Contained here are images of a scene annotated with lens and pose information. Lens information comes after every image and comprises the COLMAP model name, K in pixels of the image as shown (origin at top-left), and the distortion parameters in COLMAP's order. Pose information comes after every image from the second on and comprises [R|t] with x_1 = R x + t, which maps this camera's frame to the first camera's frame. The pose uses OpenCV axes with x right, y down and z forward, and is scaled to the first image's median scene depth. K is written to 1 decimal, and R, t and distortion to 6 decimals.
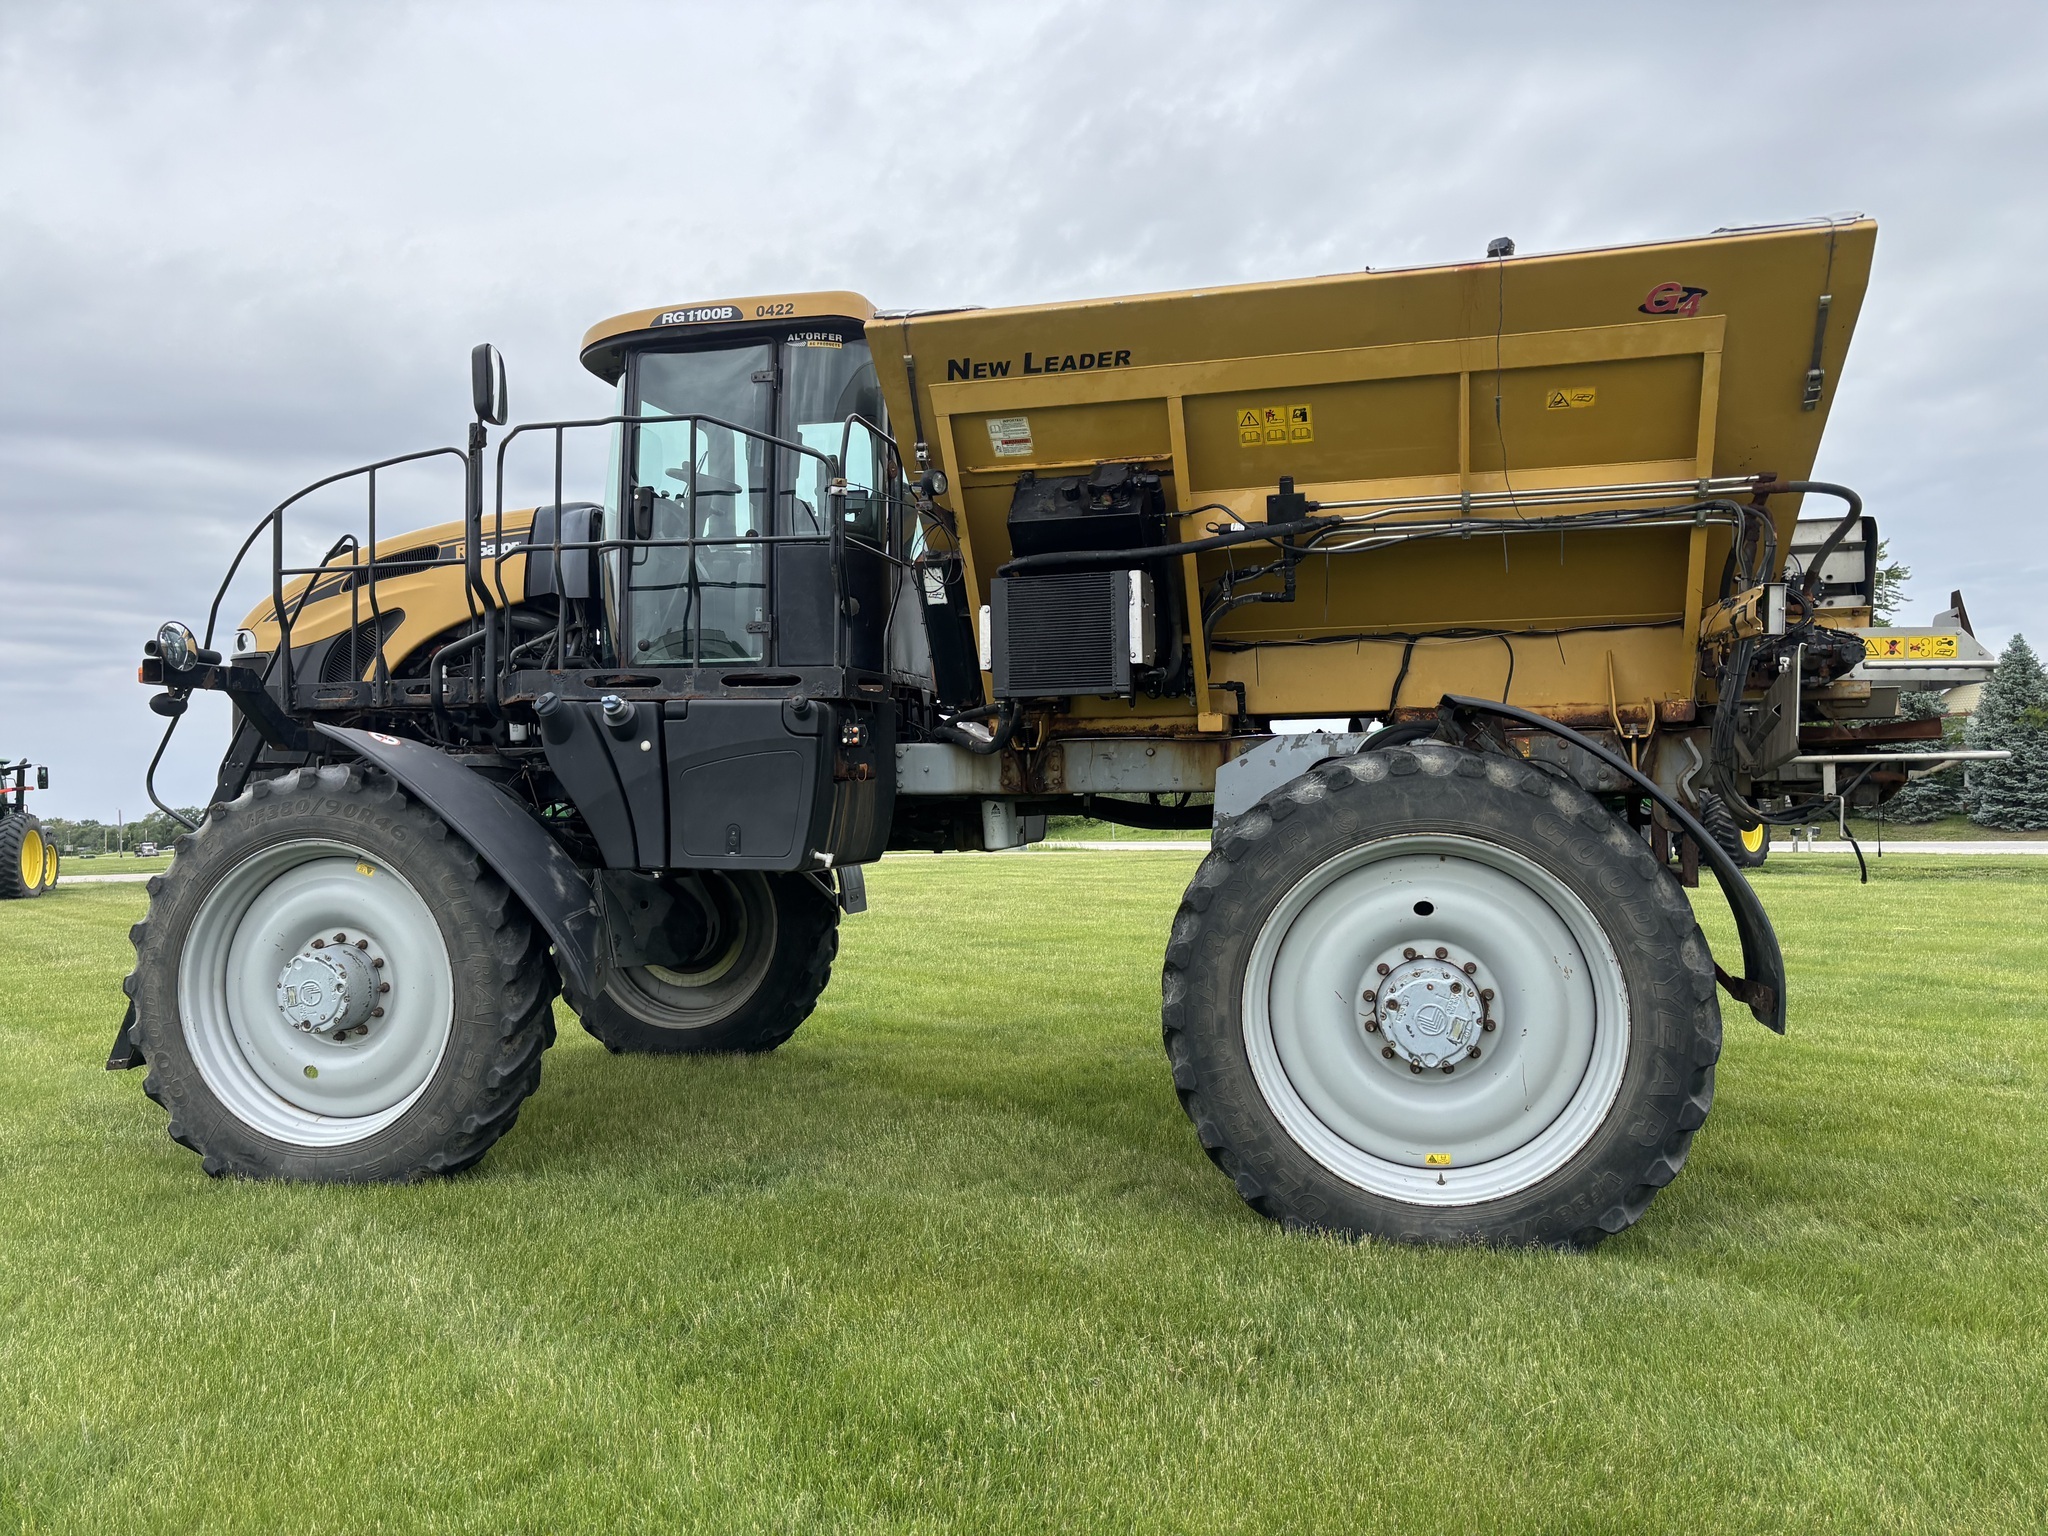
lens RADIAL K [[1527.9, 0, 1019.1], [0, 1527.9, 764.6], [0, 0, 1]] dist [0.062303, -0.081902]
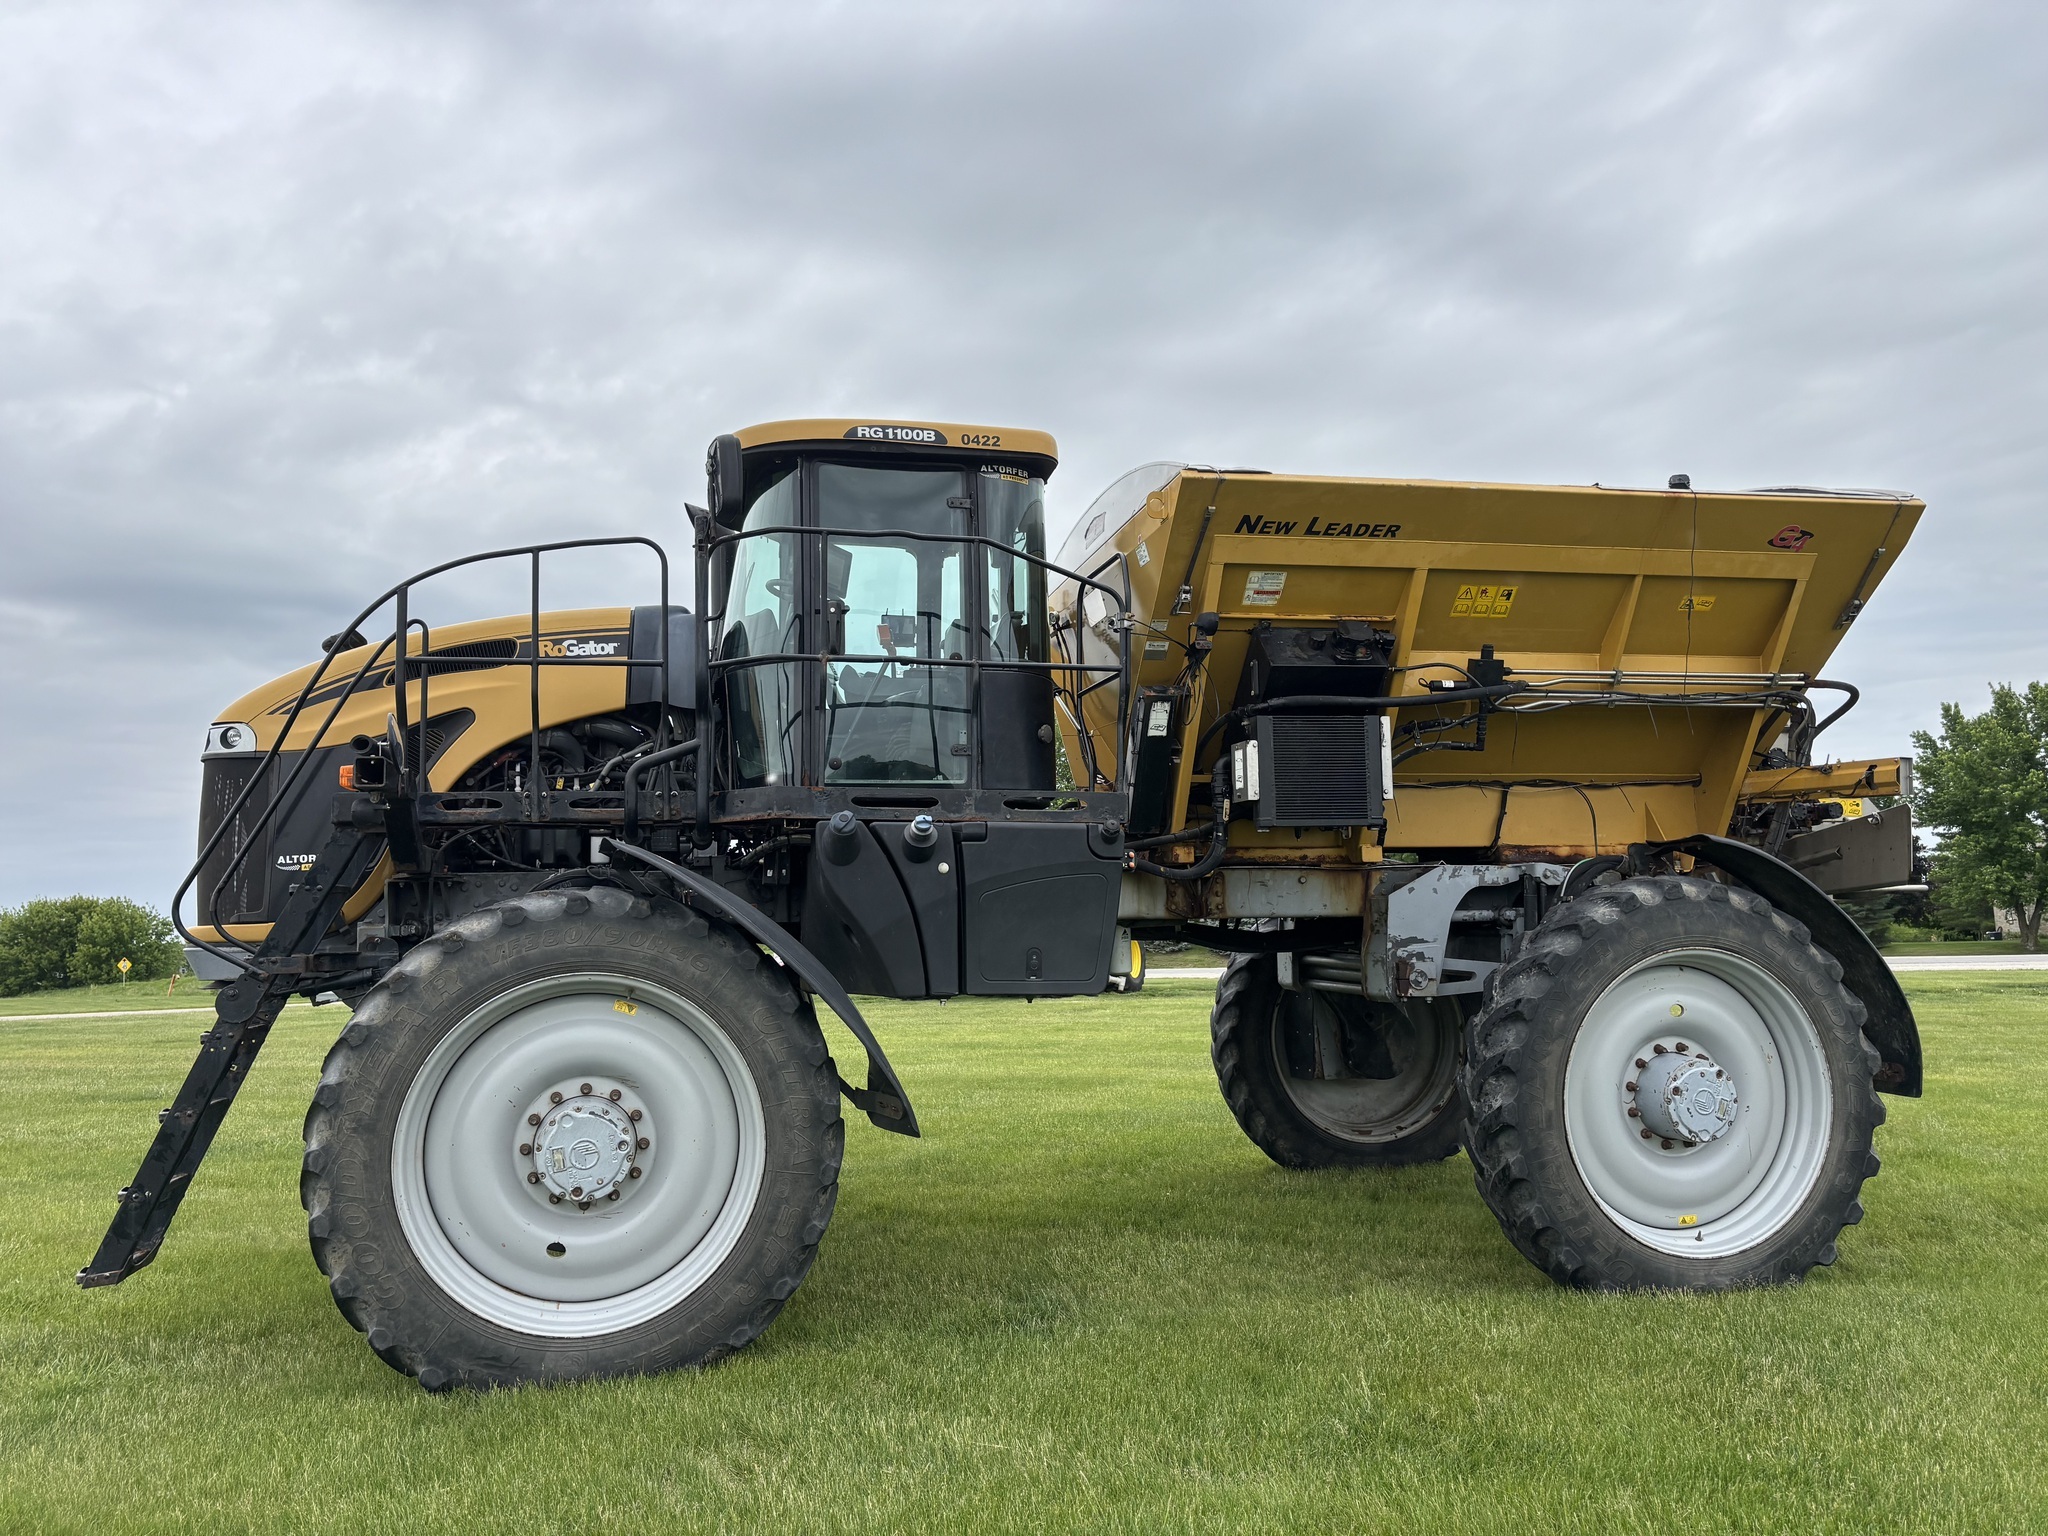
lens RADIAL K [[1548.0, 0, 1017.7], [0, 1548.0, 772.6], [0, 0, 1]] dist [0.028171, -0.006102]
pose [[0.894307, 0.038602, 0.445786, -0.654051], [-0.001409, 0.996510, -0.083464, 0.008841], [-0.447452, 0.074014, 0.891240, 0.108076]]
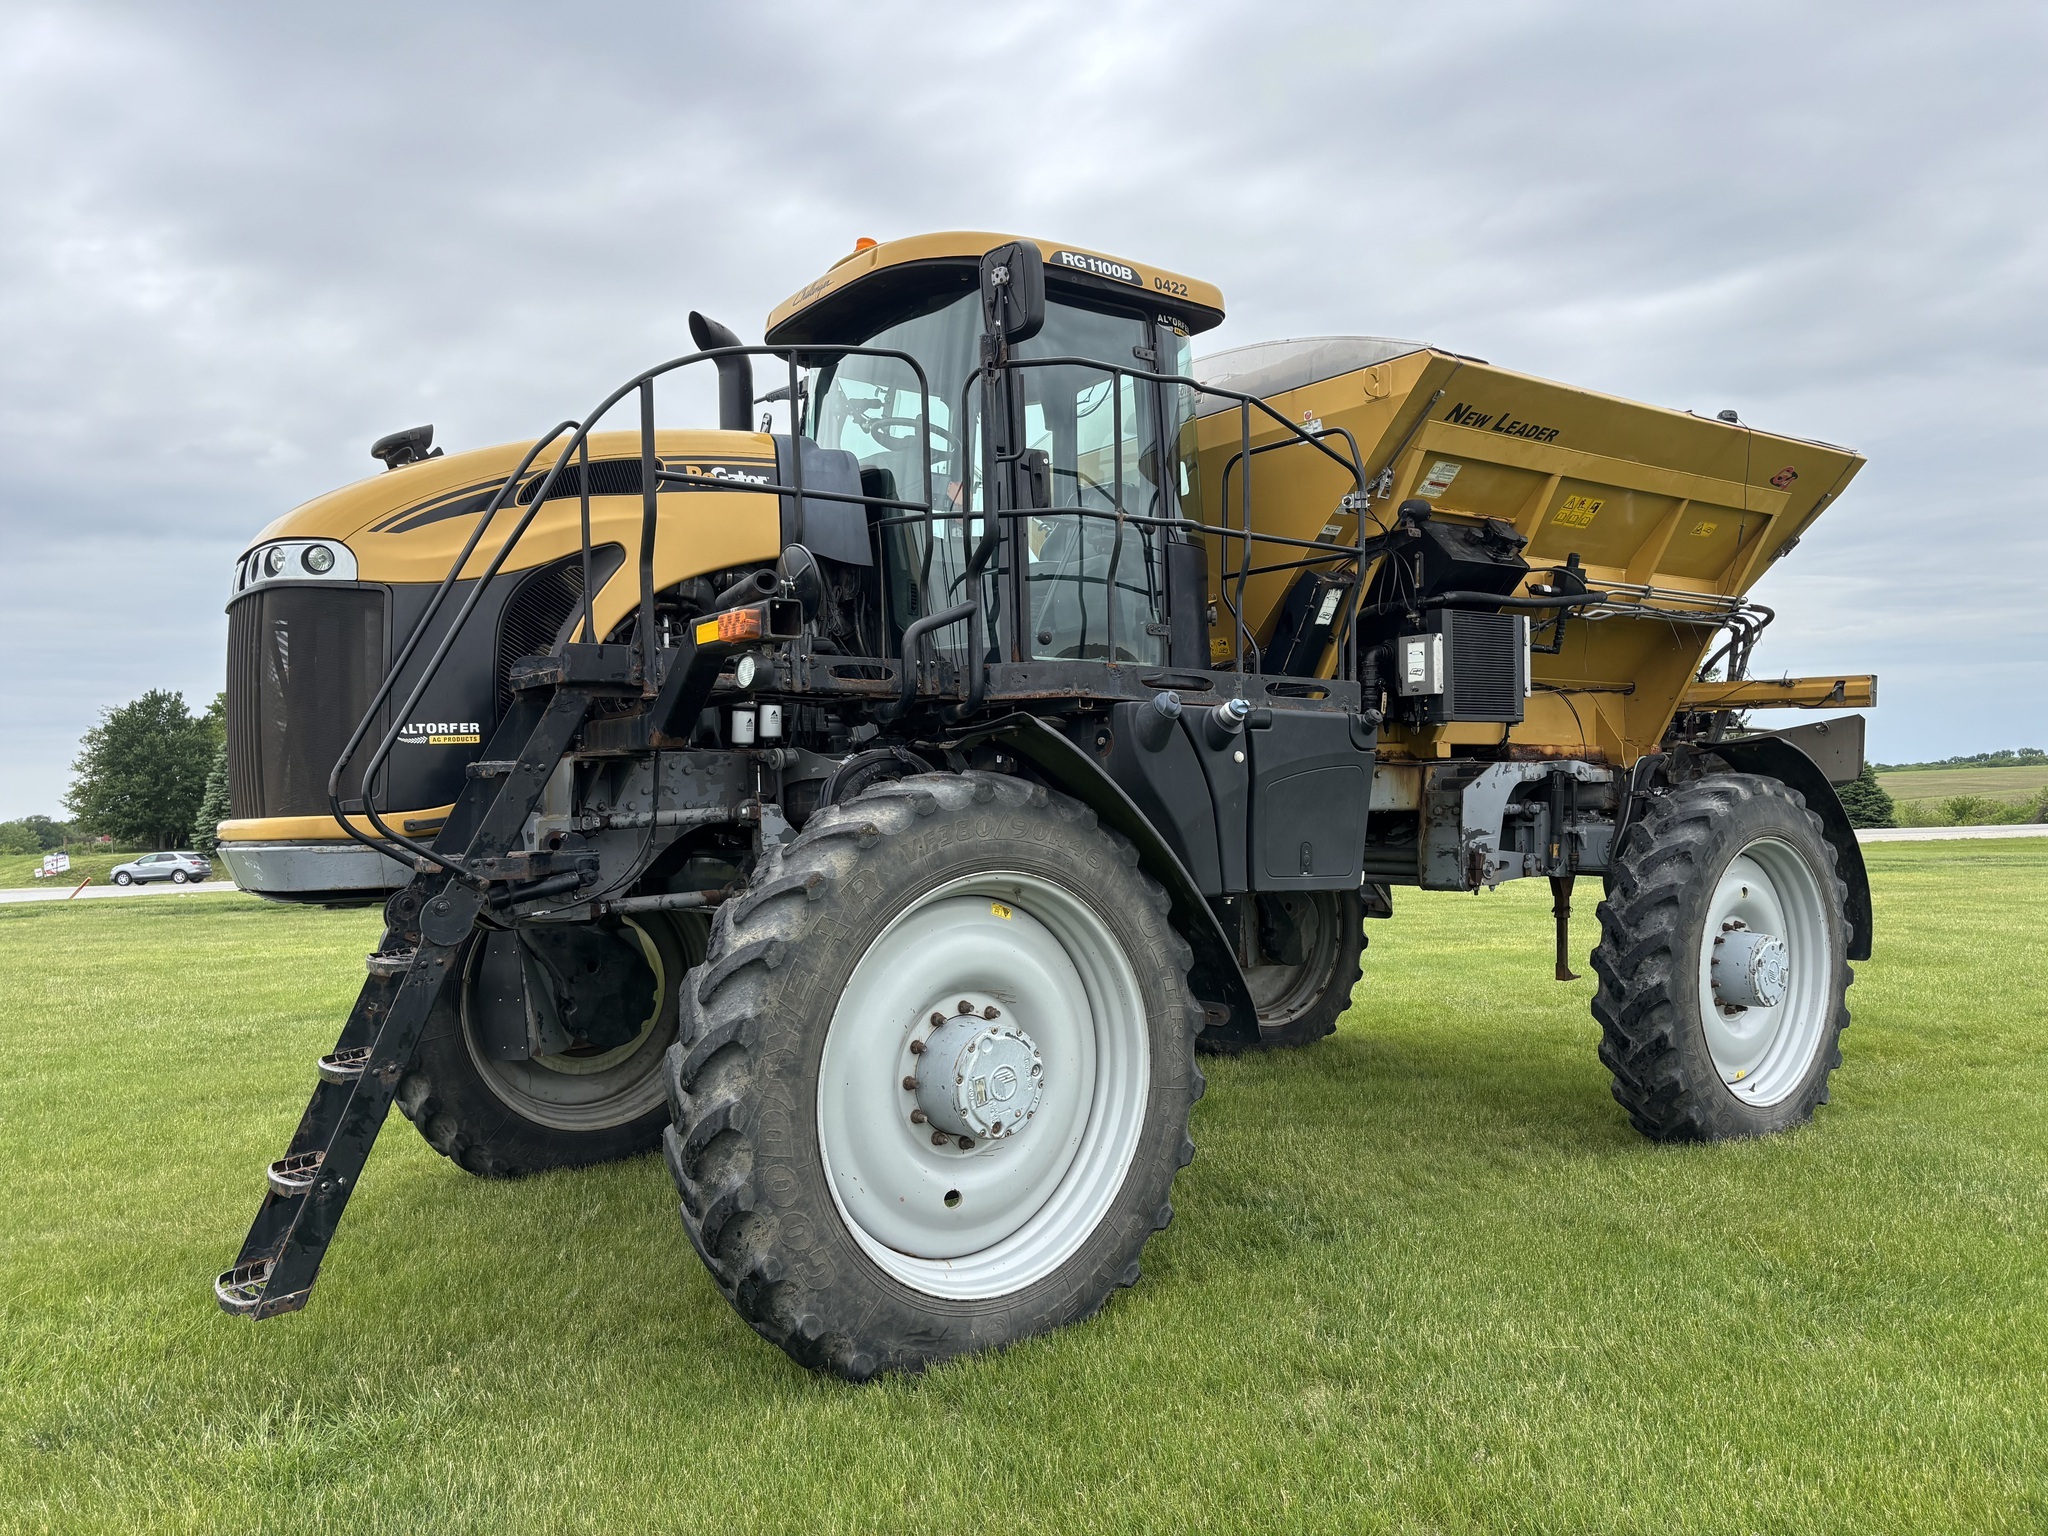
lens RADIAL K [[1530.3, 0, 1016.7], [0, 1530.3, 789.4], [0, 0, 1]] dist [0.053707, -0.079529]
pose [[0.628755, 0.011227, 0.777523, -1.045194], [-0.005835, 0.999936, -0.009720, 0.016862], [-0.777582, 0.001575, 0.628780, 0.553848]]
